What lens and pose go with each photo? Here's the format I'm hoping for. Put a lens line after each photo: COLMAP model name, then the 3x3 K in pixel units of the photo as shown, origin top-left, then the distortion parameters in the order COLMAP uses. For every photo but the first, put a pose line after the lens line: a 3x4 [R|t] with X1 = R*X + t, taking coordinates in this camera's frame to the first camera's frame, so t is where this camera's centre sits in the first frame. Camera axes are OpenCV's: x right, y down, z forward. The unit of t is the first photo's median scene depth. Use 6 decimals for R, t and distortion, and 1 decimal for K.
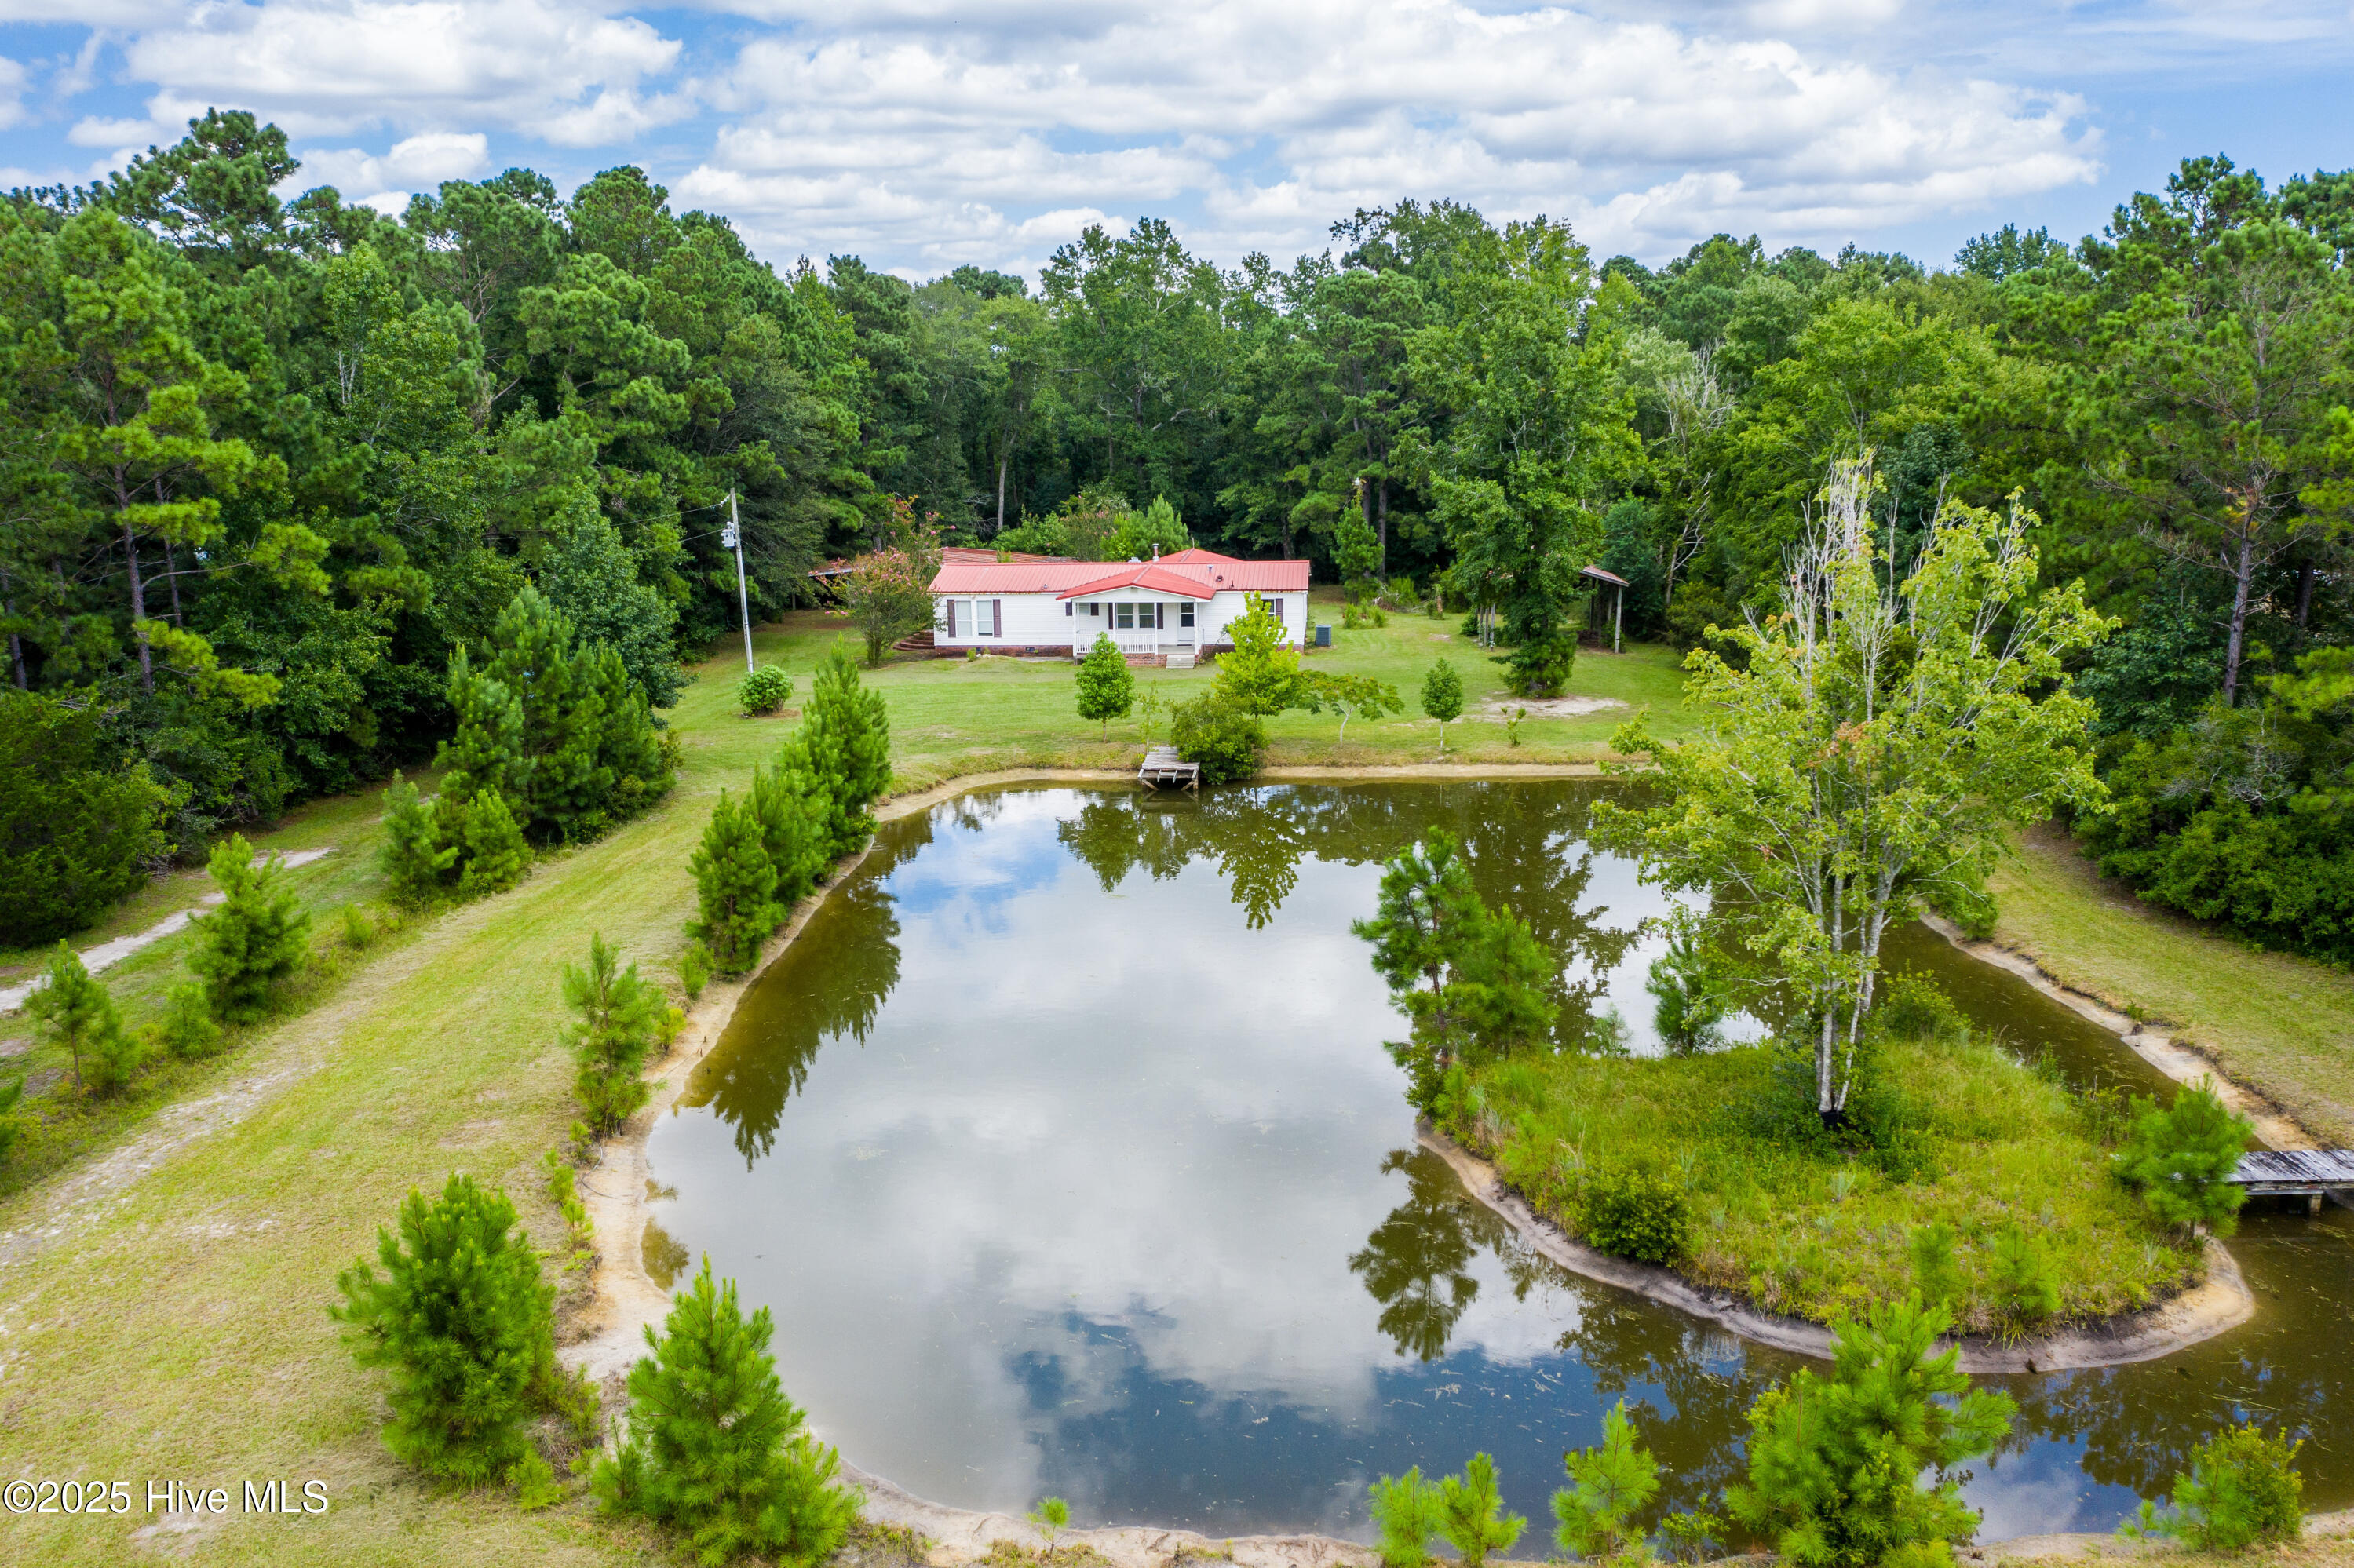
lens RADIAL K [[1886.0, 0, 1177.0], [0, 1886.0, 784.0], [0, 0, 1]] dist [-0.003517, -0.002895]
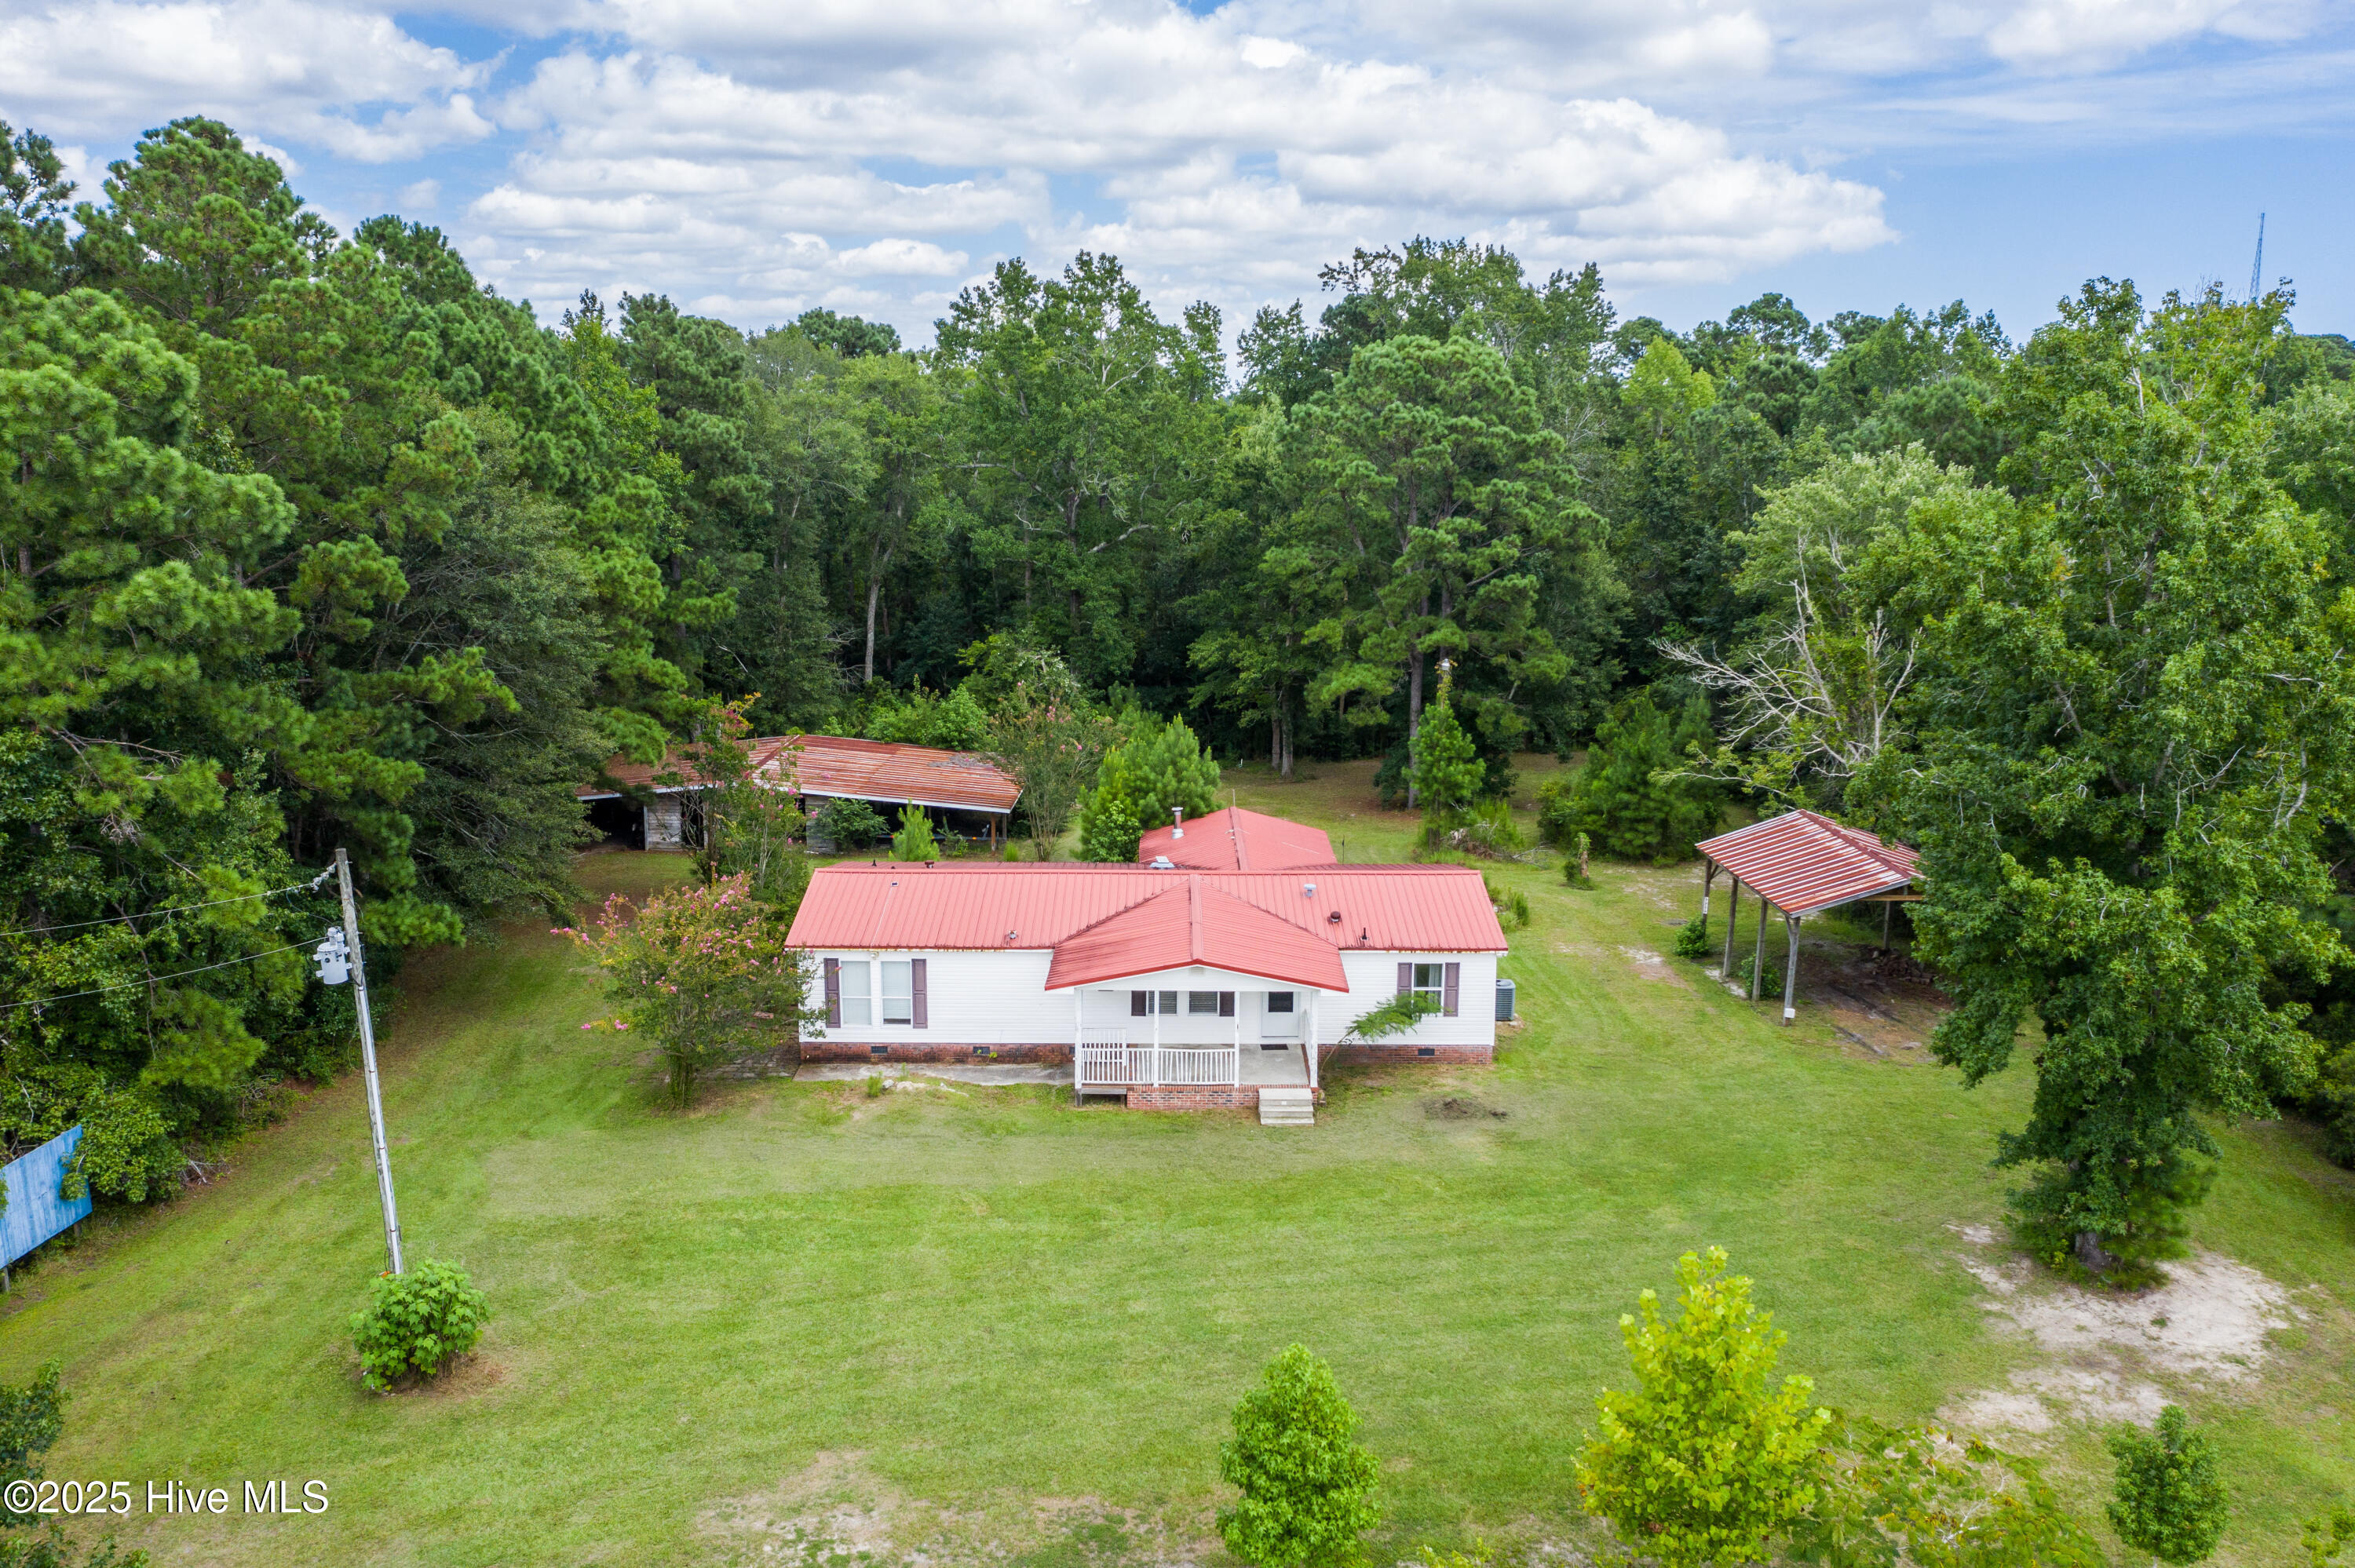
lens RADIAL K [[1886.7, 0, 1177.5], [0, 1886.7, 784.0], [0, 0, 1]] dist [-0.003517, -0.002895]
pose [[0.995627, 0.003857, 0.093342, -0.052346], [-0.002018, 0.999802, -0.019796, -0.097767], [-0.093400, 0.019521, 0.995437, 0.333542]]
